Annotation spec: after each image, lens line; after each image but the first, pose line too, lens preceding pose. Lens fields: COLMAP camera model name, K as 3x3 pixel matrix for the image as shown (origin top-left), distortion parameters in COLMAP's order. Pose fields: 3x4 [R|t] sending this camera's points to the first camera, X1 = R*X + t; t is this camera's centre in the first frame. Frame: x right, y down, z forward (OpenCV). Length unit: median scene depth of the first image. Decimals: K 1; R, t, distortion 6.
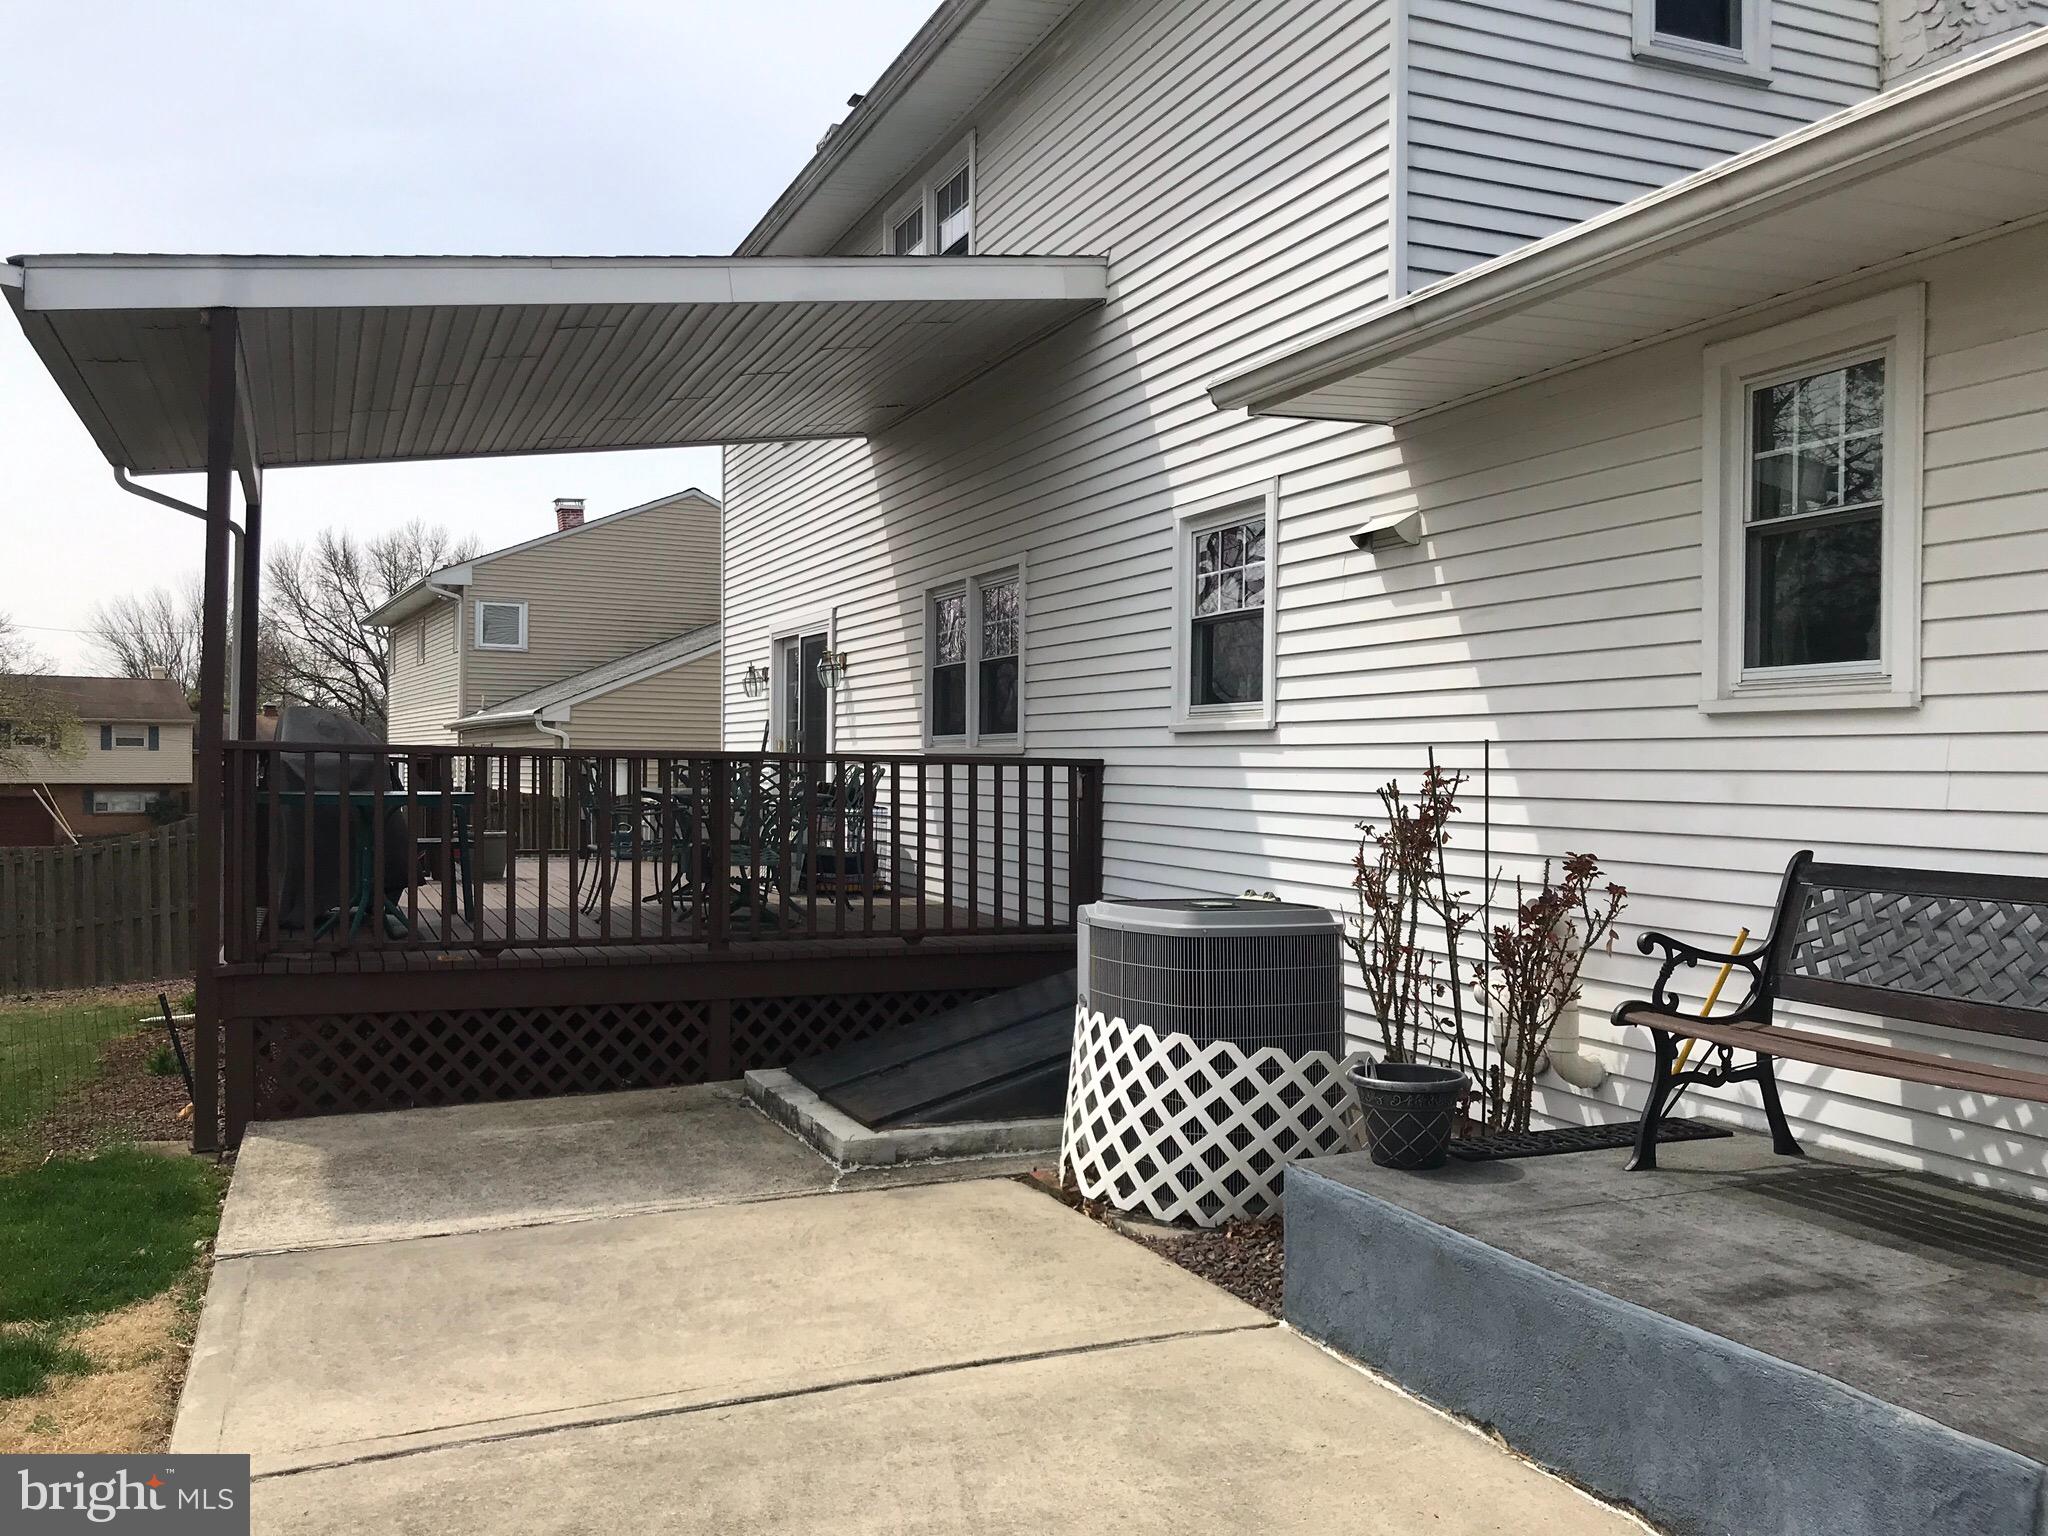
lens RADIAL K [[1707.4, 0, 1031.0], [0, 1707.4, 768.0], [0, 0, 1]] dist [-0.016979, 0.011645]
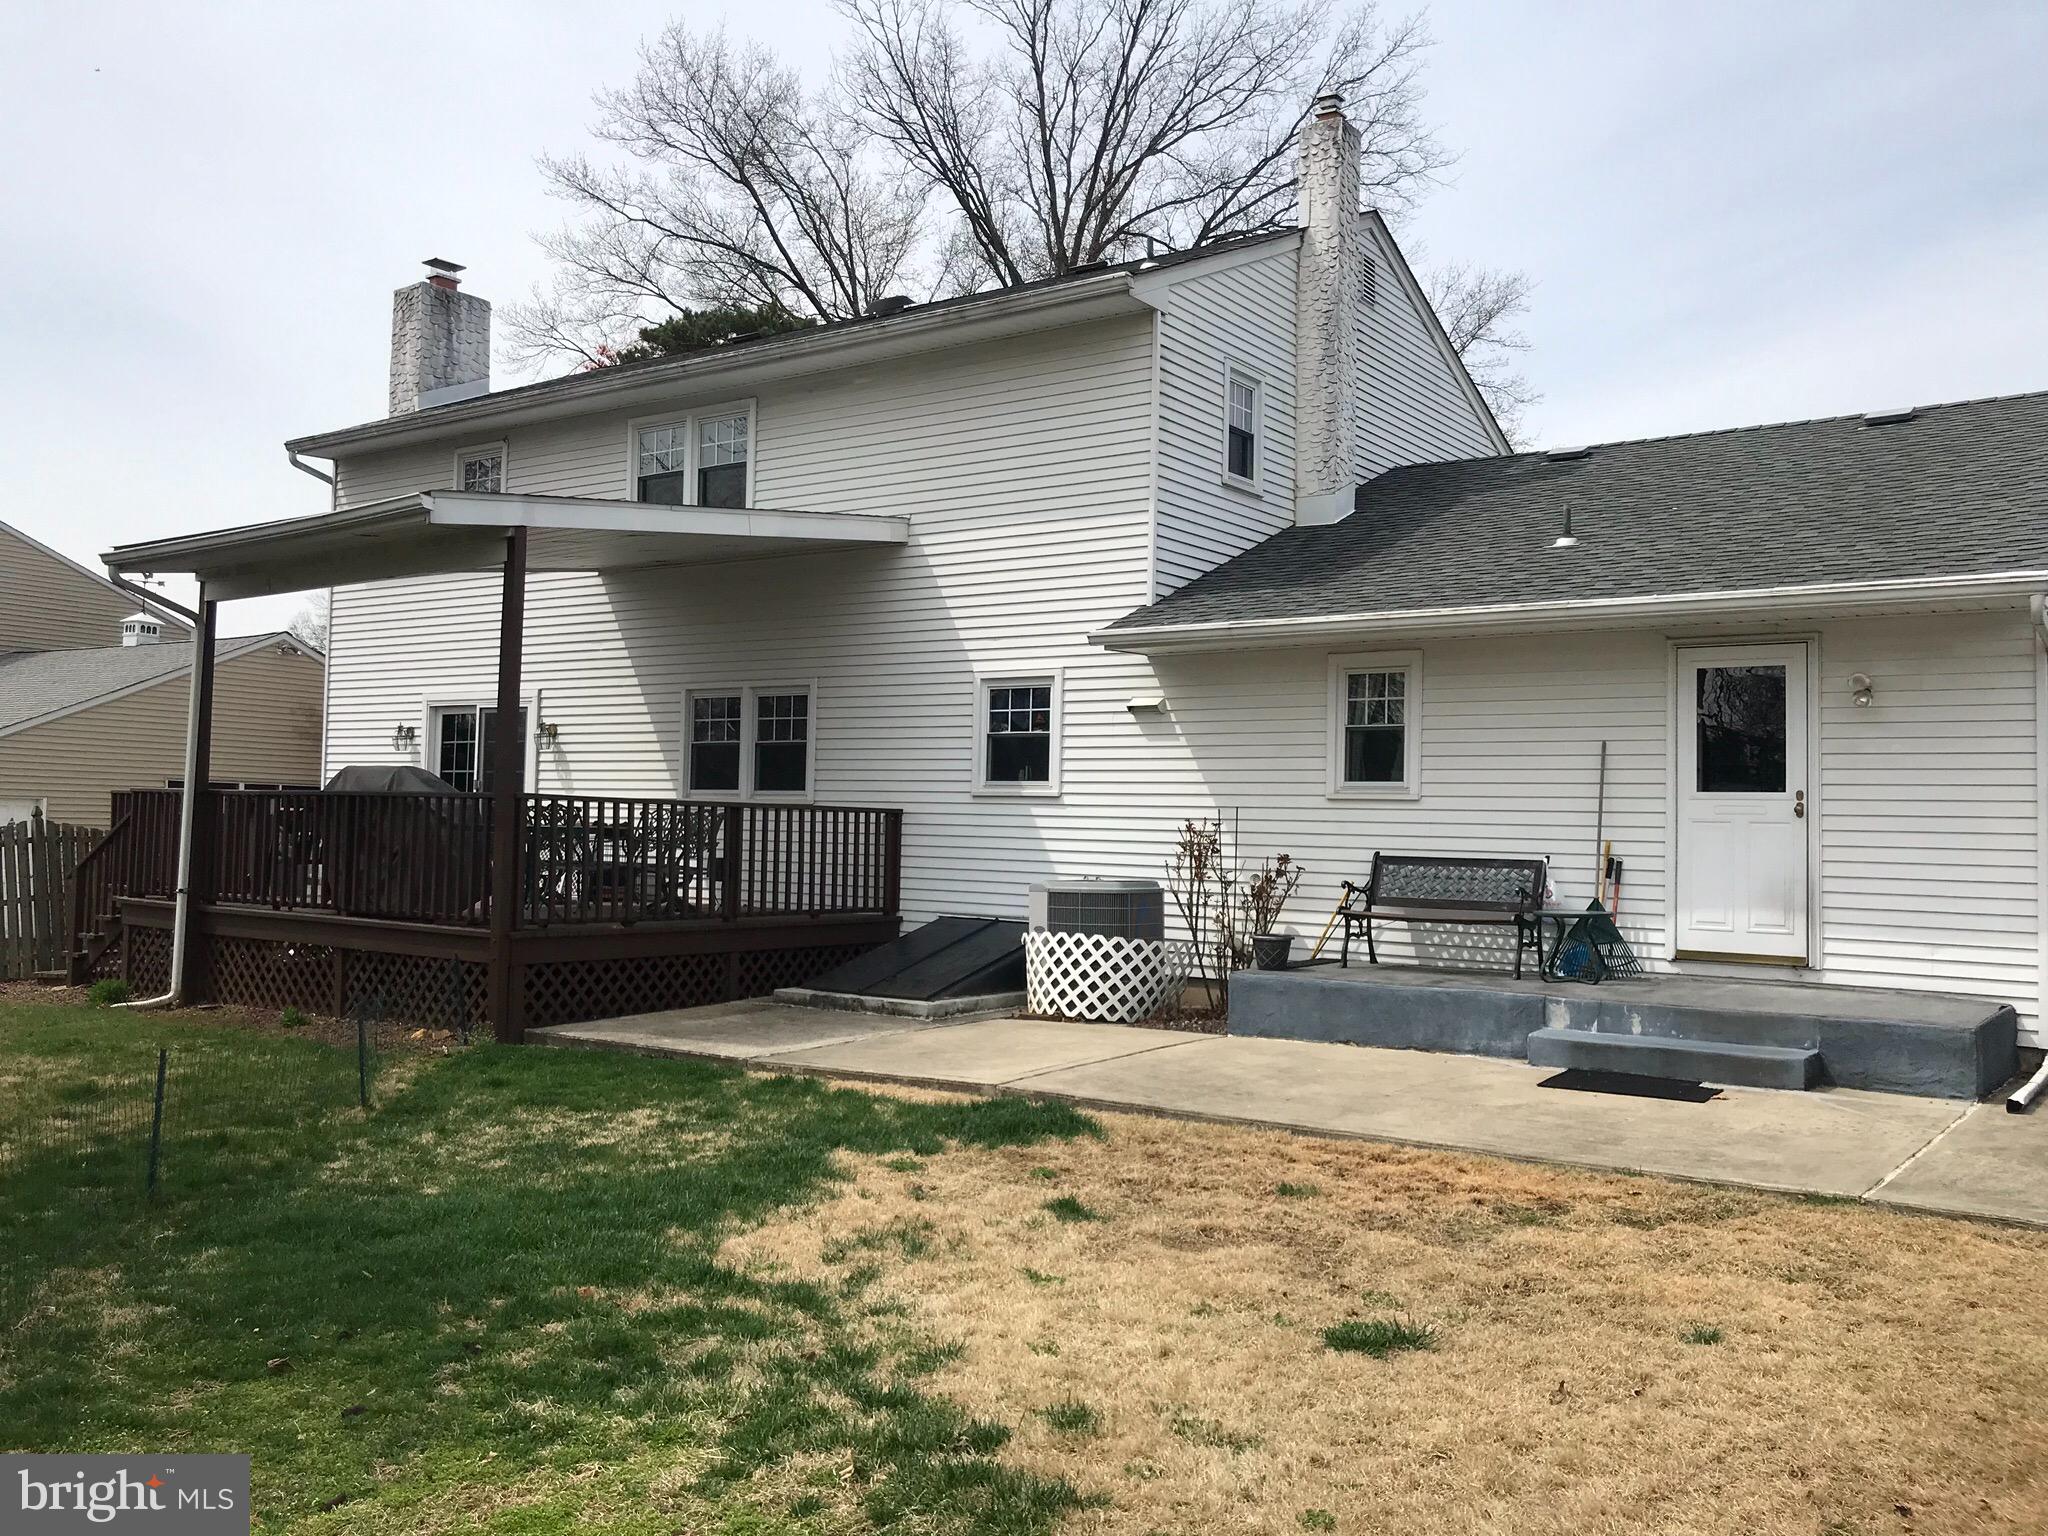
lens RADIAL K [[1707.4, 0, 1018.0], [0, 1707.4, 764.8], [0, 0, 1]] dist [-0.016979, 0.011645]
pose [[0.846728, 0.026801, 0.531350, -1.067148], [-0.013656, 0.999496, -0.028653, -0.002356], [-0.531850, 0.017006, 0.846668, -0.719619]]
